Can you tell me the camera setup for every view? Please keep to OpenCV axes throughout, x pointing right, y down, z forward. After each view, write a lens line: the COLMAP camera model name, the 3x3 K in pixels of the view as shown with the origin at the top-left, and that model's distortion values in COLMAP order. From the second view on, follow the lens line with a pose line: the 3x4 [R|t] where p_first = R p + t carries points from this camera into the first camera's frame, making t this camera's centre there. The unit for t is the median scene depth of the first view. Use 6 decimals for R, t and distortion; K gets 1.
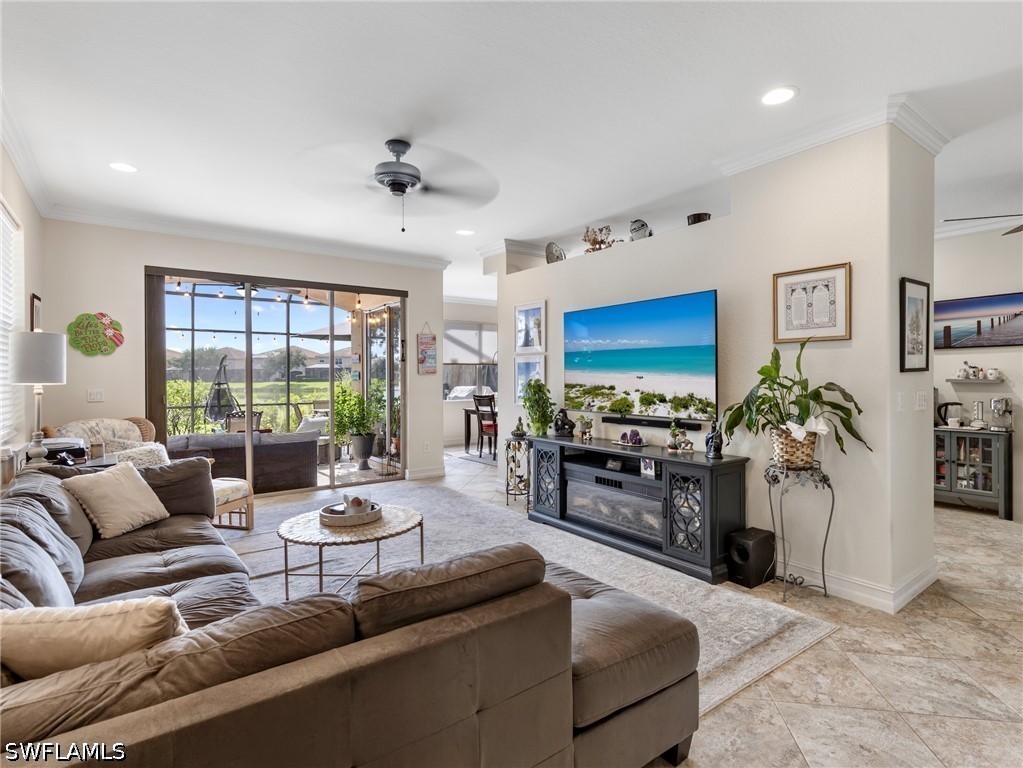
lens RADIAL K [[520.7, 0, 529.2], [0, 520.7, 378.0], [0, 0, 1]] dist [0.006919, -0.000107]
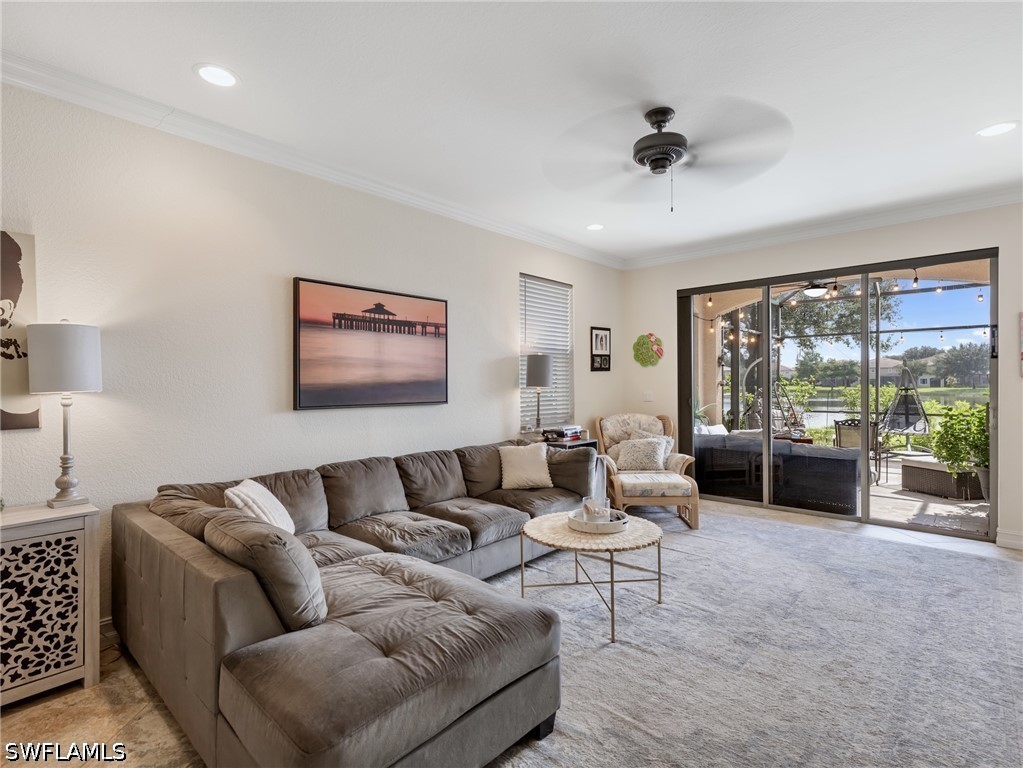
lens RADIAL K [[520.7, 0, 518.6], [0, 520.7, 386.3], [0, 0, 1]] dist [0.006919, -0.000107]
pose [[0.181554, 0.012643, -0.983300, 0.402481], [-0.003005, 0.999920, 0.012302, -0.006998], [0.983376, 0.000721, 0.181578, 0.441876]]
